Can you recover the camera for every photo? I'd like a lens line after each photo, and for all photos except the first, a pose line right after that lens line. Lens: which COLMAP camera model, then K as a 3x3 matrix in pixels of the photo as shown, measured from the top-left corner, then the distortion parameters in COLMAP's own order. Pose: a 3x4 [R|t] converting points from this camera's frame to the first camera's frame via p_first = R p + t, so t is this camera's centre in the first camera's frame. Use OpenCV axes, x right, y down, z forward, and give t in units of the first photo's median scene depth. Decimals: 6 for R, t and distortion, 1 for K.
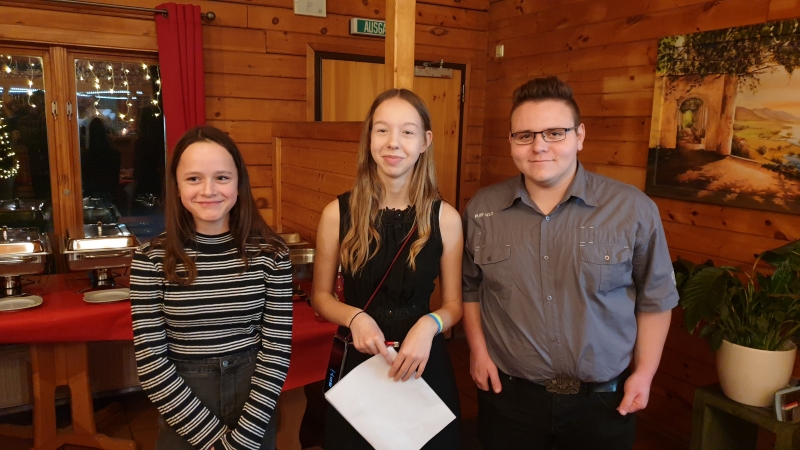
lens RADIAL K [[622.5, 0, 407.2], [0, 622.5, 232.0], [0, 0, 1]] dist [0.003620, 0.005524]
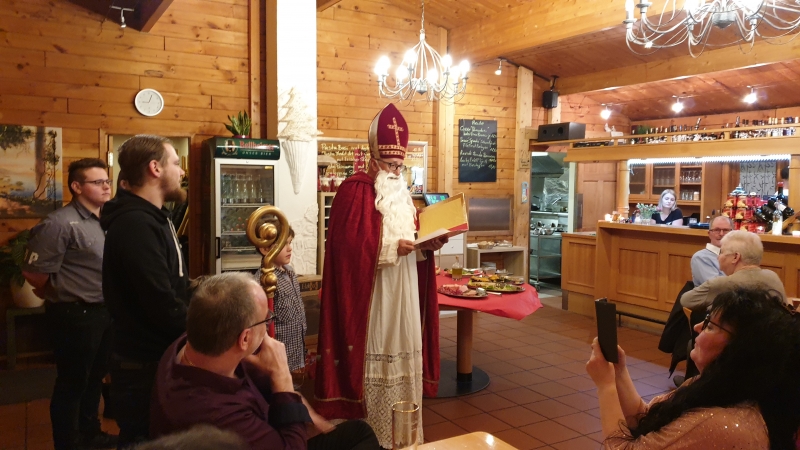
lens RADIAL K [[622.5, 0, 405.2], [0, 622.5, 224.2], [0, 0, 1]] dist [0.003620, 0.005524]
pose [[-0.030660, -0.084799, 0.995926, -1.234693], [0.150402, 0.984658, 0.088470, 0.000868], [-0.988149, 0.152502, -0.017435, -0.185779]]
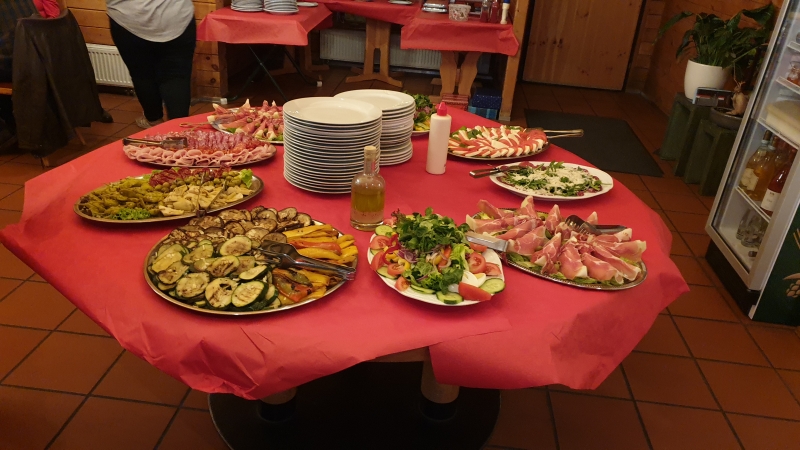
lens RADIAL K [[622.5, 0, 400.7], [0, 622.5, 230.6], [0, 0, 1]] dist [0.003620, 0.005524]
pose [[0.822962, 0.284090, -0.491962, 0.646857], [-0.142670, 0.941583, 0.305068, 0.162436], [0.549890, -0.180871, 0.815418, -0.689856]]
